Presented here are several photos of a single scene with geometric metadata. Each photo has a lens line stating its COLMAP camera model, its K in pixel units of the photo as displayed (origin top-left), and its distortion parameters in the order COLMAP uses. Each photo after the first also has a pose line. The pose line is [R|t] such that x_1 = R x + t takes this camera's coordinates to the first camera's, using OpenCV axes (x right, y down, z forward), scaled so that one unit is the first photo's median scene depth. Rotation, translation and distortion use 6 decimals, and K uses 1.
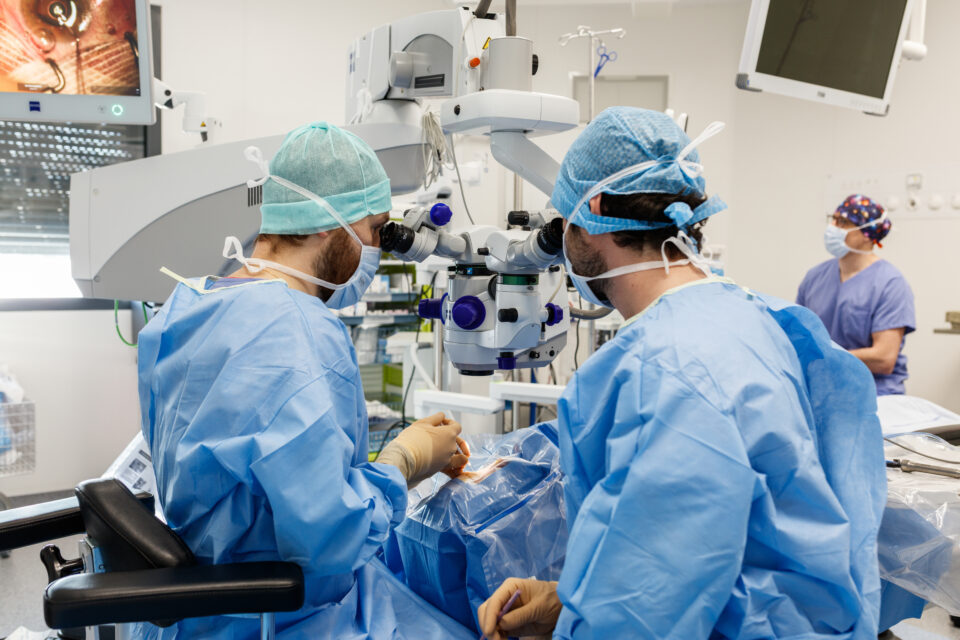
lens RADIAL K [[937.7, 0, 480.0], [0, 937.7, 320.0], [0, 0, 1]] dist [0.002361, 0.005223]
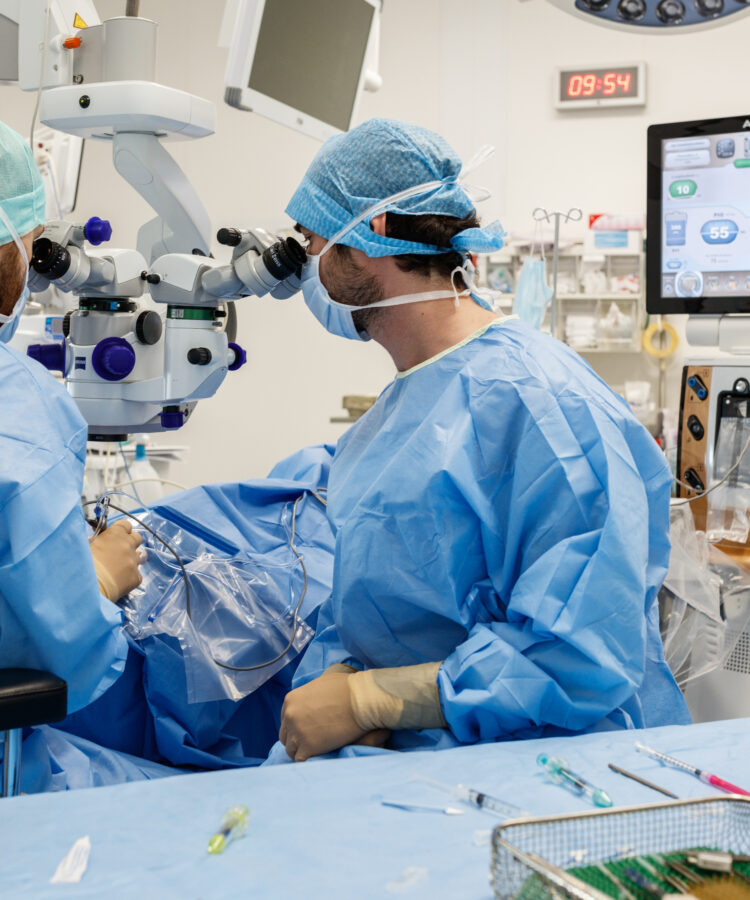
lens RADIAL K [[1362.2, 0, 375.0], [0, 1362.2, 450.0], [0, 0, 1]] dist [-0.168575, 0.058815]
pose [[0.840669, -0.030014, 0.540718, -0.595518], [0.022413, 0.999536, 0.020636, 0.067597], [-0.541086, -0.005229, 0.840951, -0.098235]]
